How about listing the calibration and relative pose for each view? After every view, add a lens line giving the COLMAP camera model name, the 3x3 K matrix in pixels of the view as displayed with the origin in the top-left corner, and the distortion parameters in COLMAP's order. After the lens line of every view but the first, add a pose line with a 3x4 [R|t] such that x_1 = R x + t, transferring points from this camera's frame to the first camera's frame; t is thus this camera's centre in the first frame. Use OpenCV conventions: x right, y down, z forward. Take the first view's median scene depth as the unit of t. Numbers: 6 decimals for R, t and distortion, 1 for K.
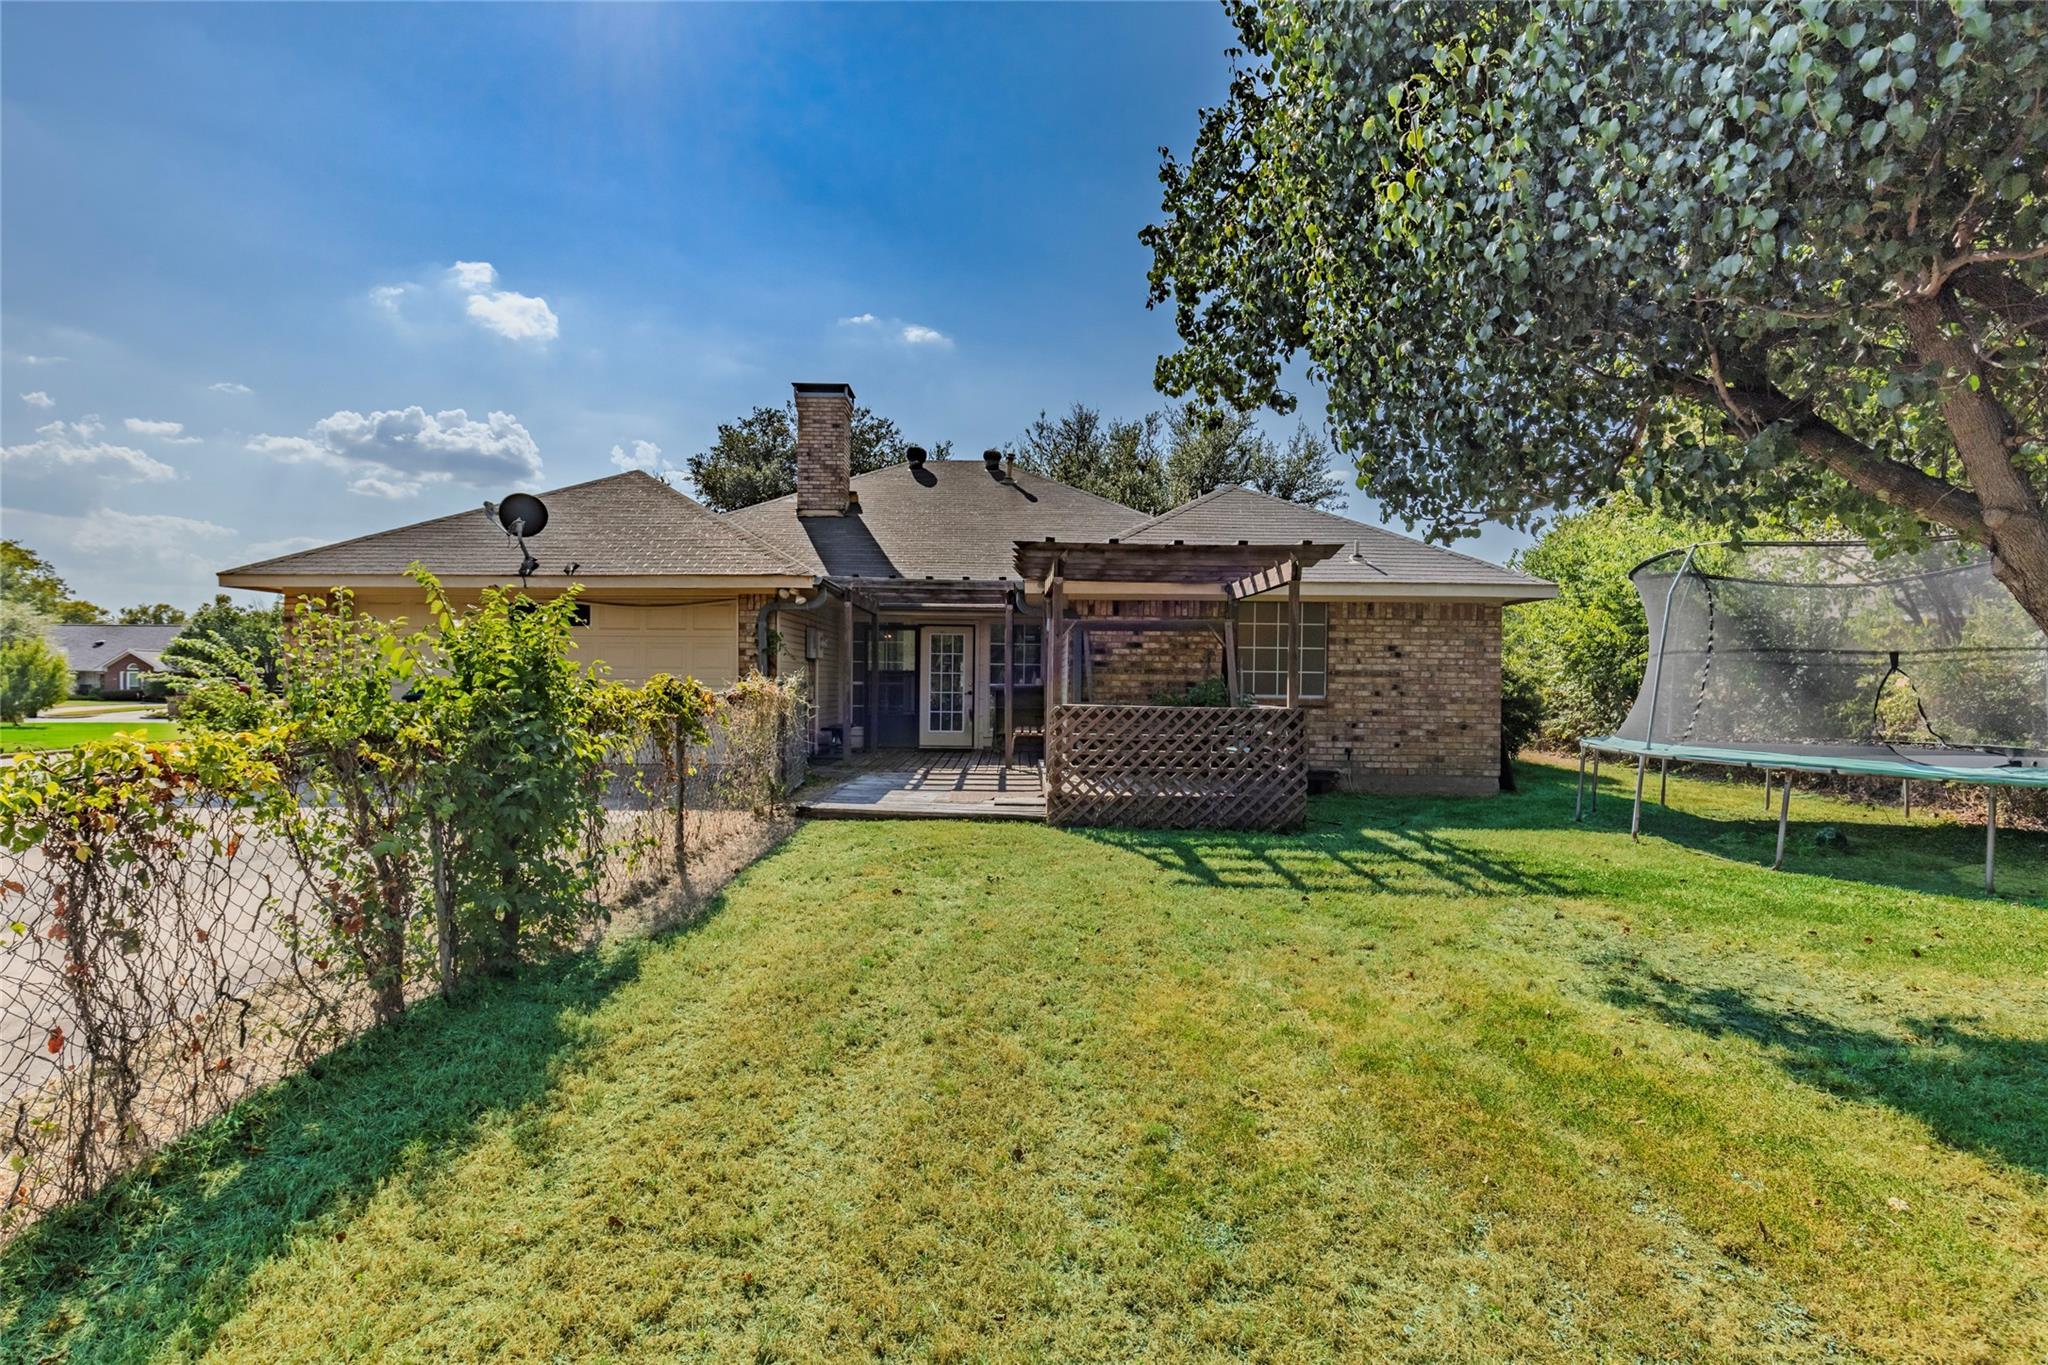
lens RADIAL K [[936.7, 0, 1025.8], [0, 936.7, 761.7], [0, 0, 1]] dist [0.004075, -0.000122]
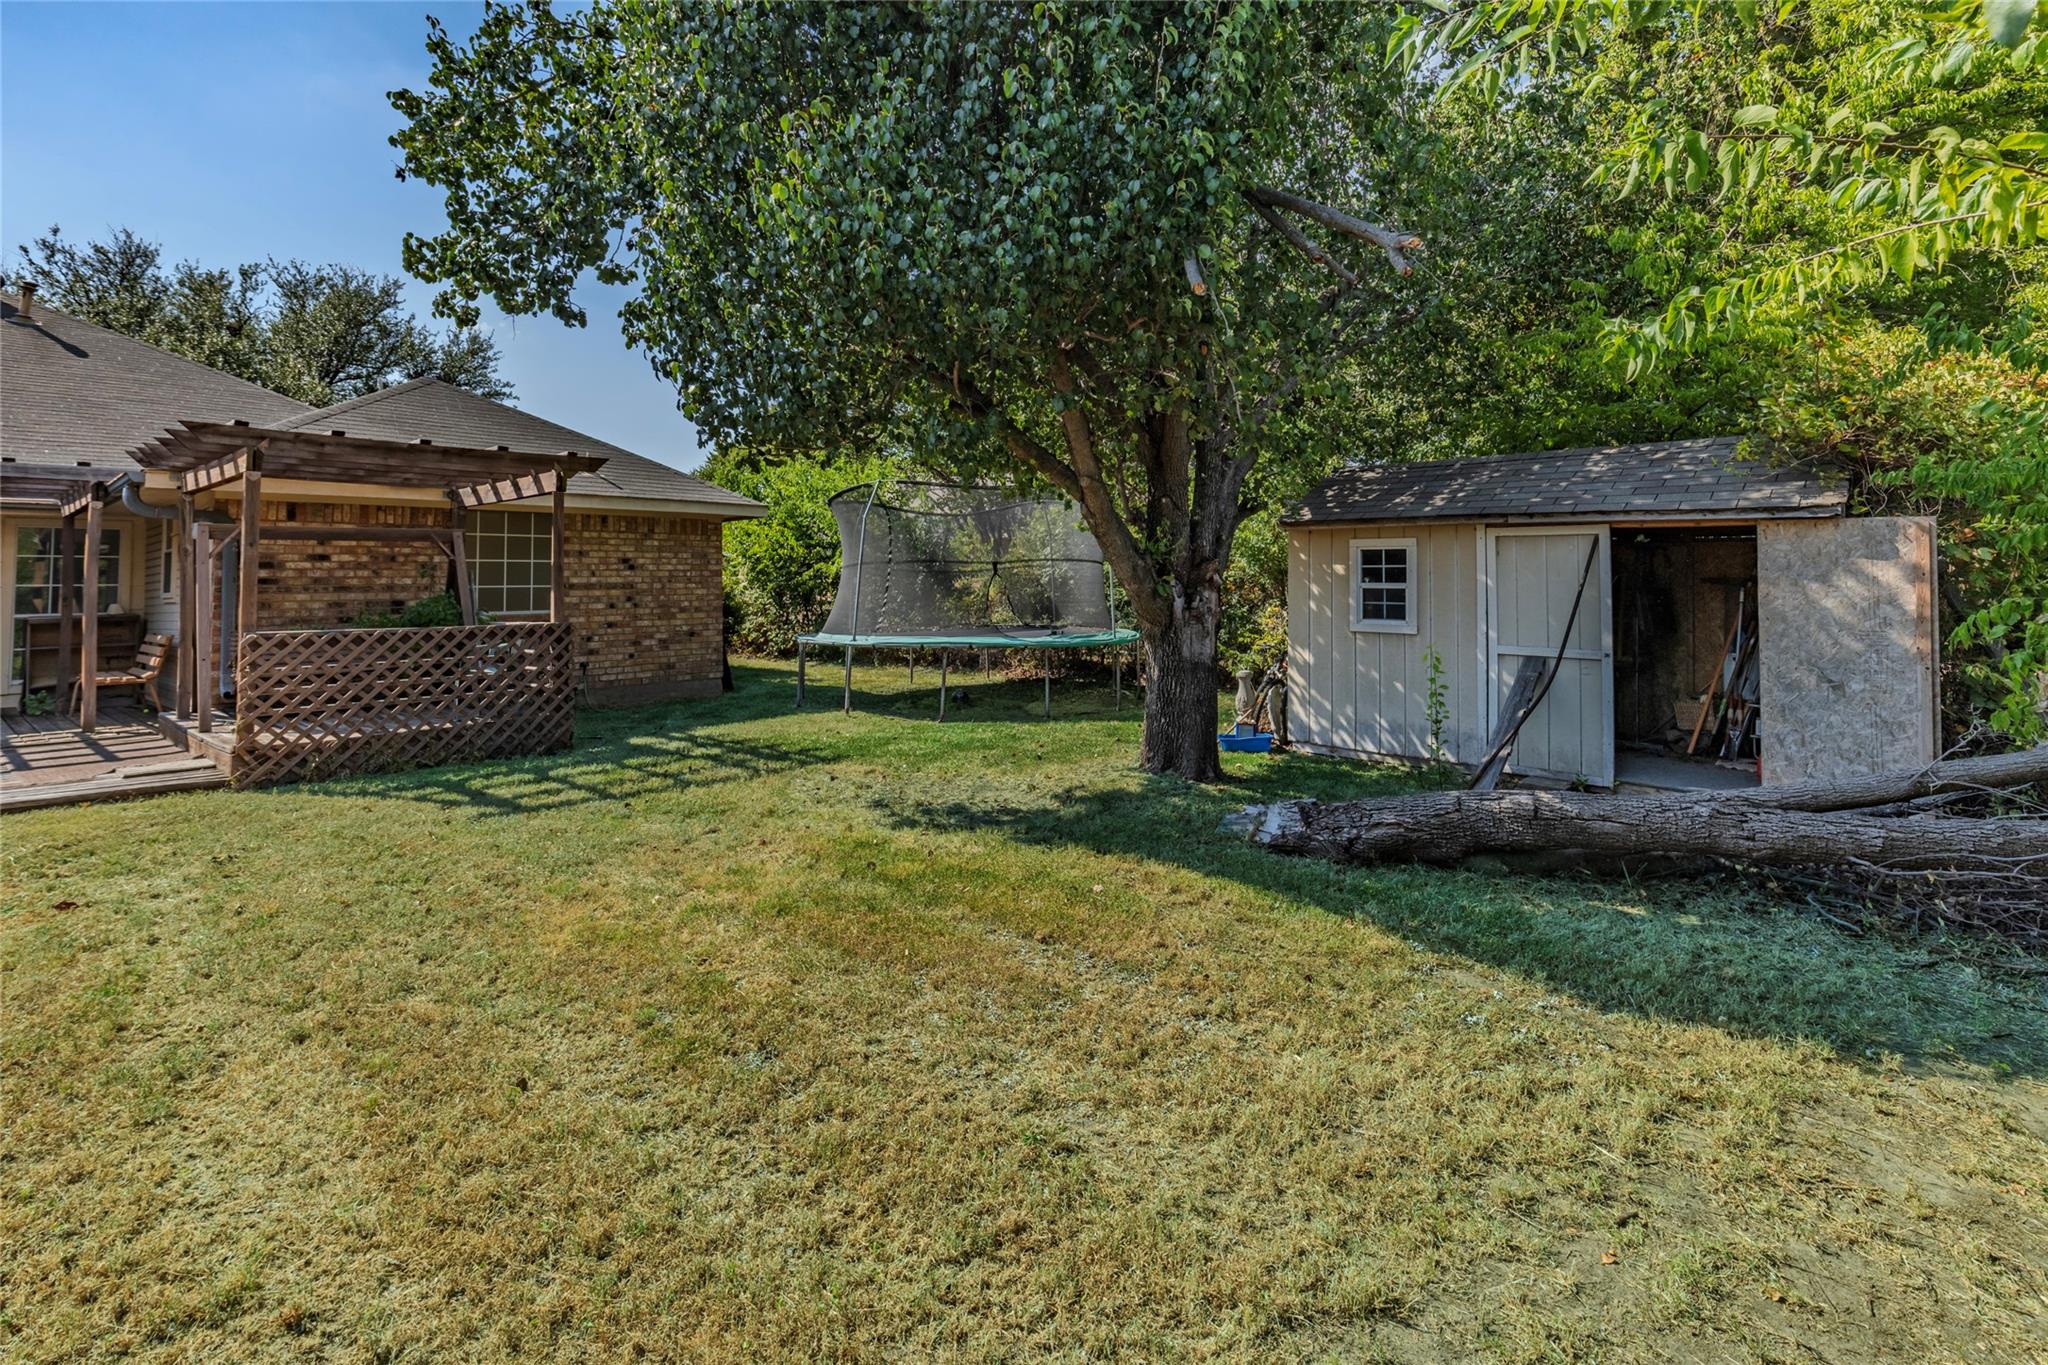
lens RADIAL K [[962.3, 0, 1024.0], [0, 962.3, 682.5], [0, 0, 1]] dist [0.001799, -0.000711]
pose [[0.662749, -0.096651, 0.742578, -0.132748], [0.093397, 0.994561, 0.046092, 0.003864], [-0.742994, 0.038807, 0.668172, -0.022301]]
